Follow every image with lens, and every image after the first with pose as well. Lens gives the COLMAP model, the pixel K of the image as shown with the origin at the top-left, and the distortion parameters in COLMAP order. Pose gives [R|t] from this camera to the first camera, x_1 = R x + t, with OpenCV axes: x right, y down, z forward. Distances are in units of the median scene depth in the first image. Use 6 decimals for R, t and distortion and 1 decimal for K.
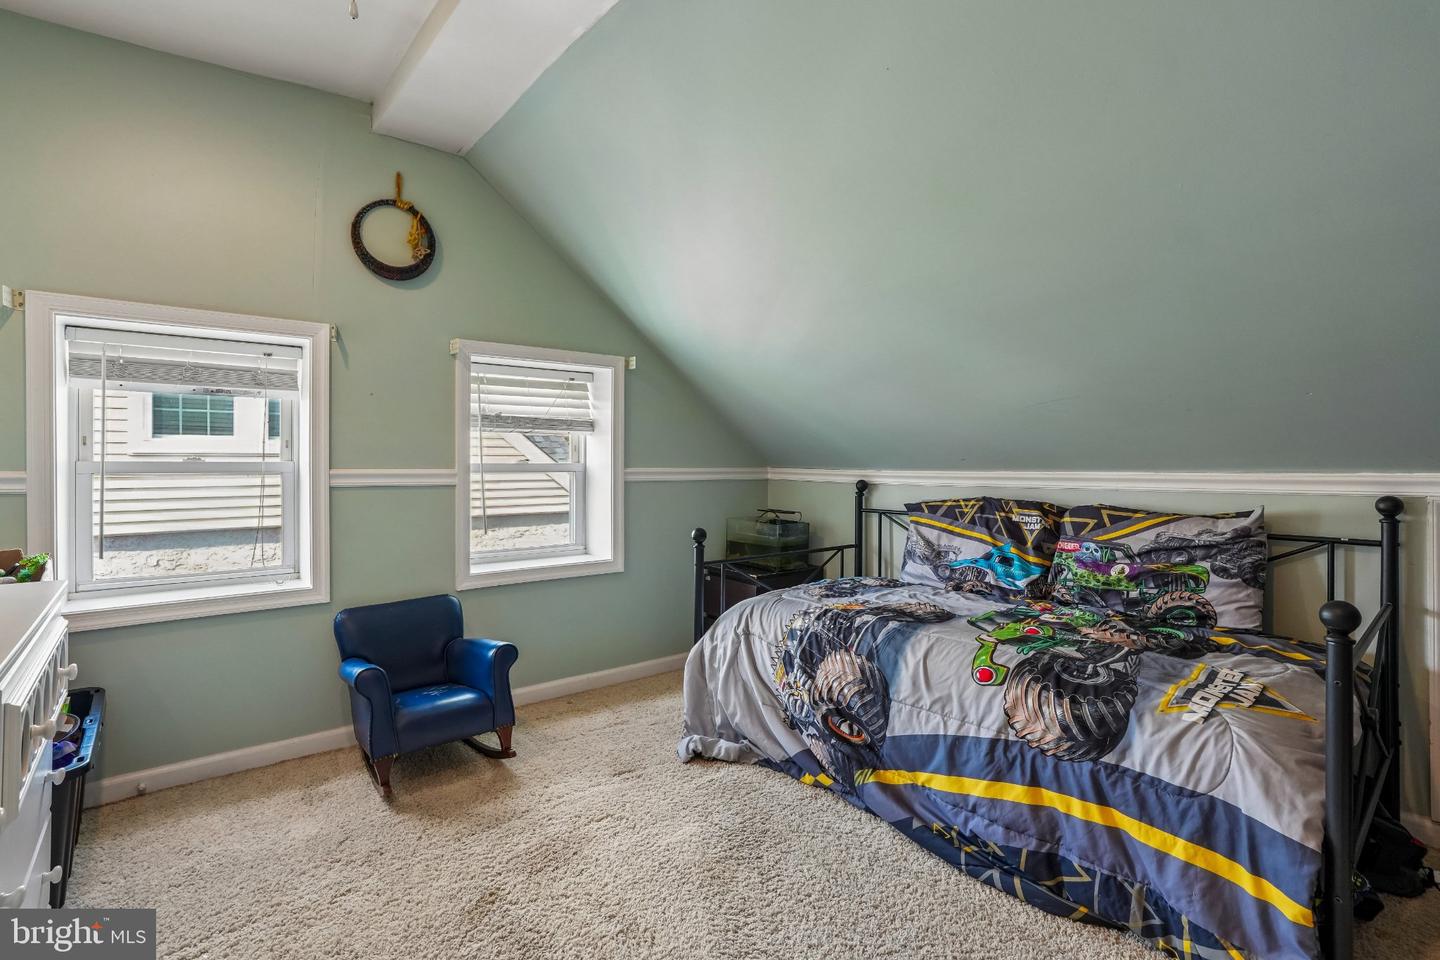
lens RADIAL K [[667.8, 0, 724.0], [0, 667.8, 483.8], [0, 0, 1]] dist [-0.075766, 0.039059]
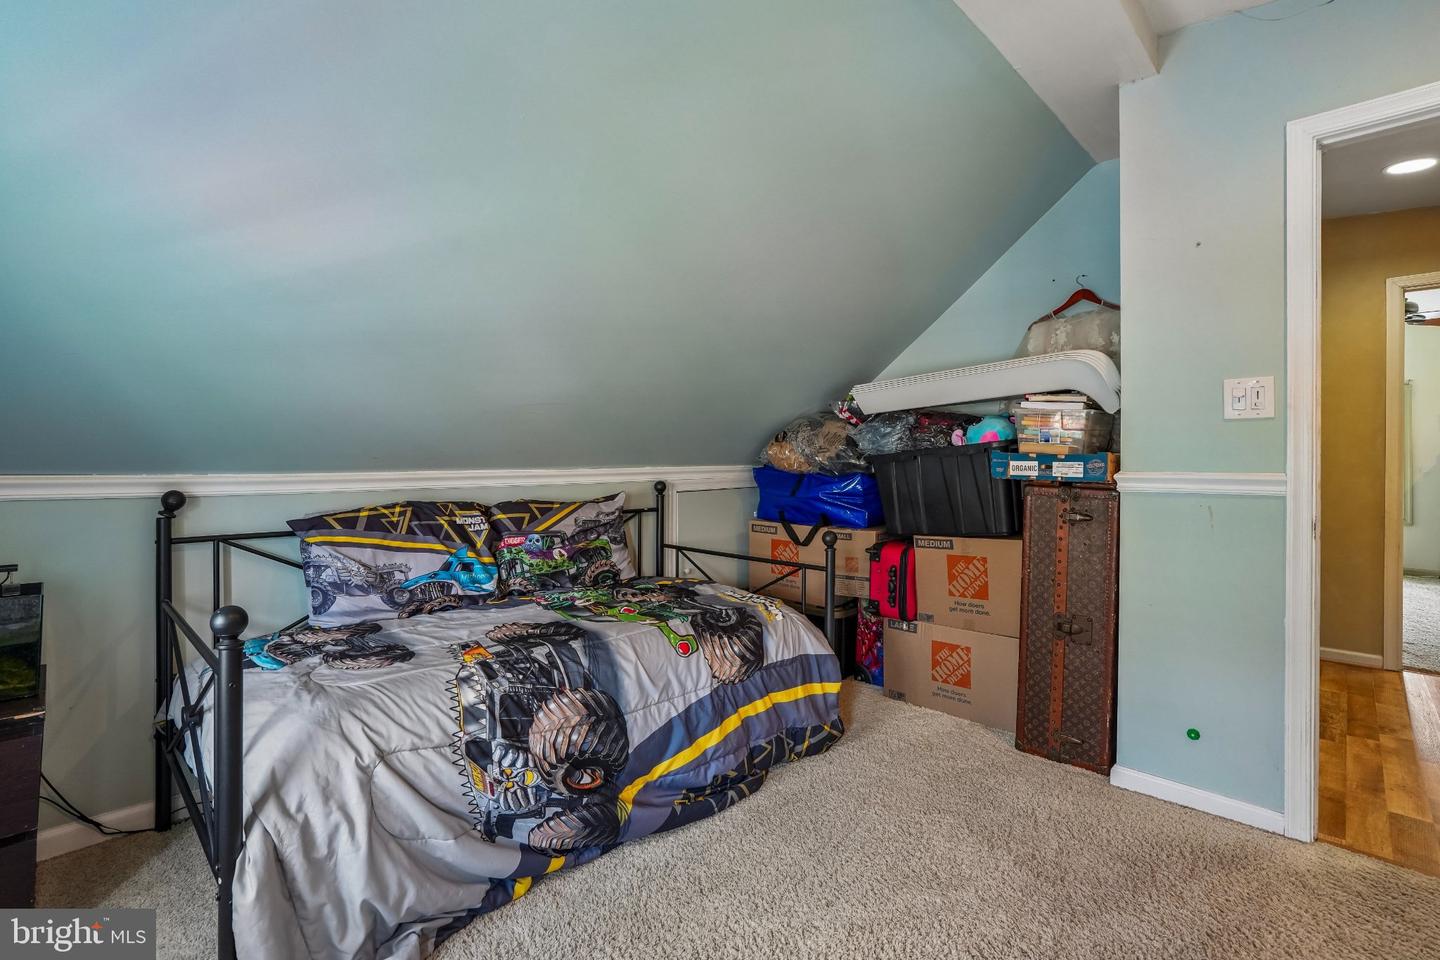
lens RADIAL K [[667.8, 0, 724.0], [0, 667.8, 483.8], [0, 0, 1]] dist [-0.075766, 0.039059]
pose [[-0.084519, -0.037224, 0.995726, -0.596847], [0.026944, 0.998851, 0.039628, -0.031388], [-0.996058, 0.030178, -0.083419, 0.805974]]
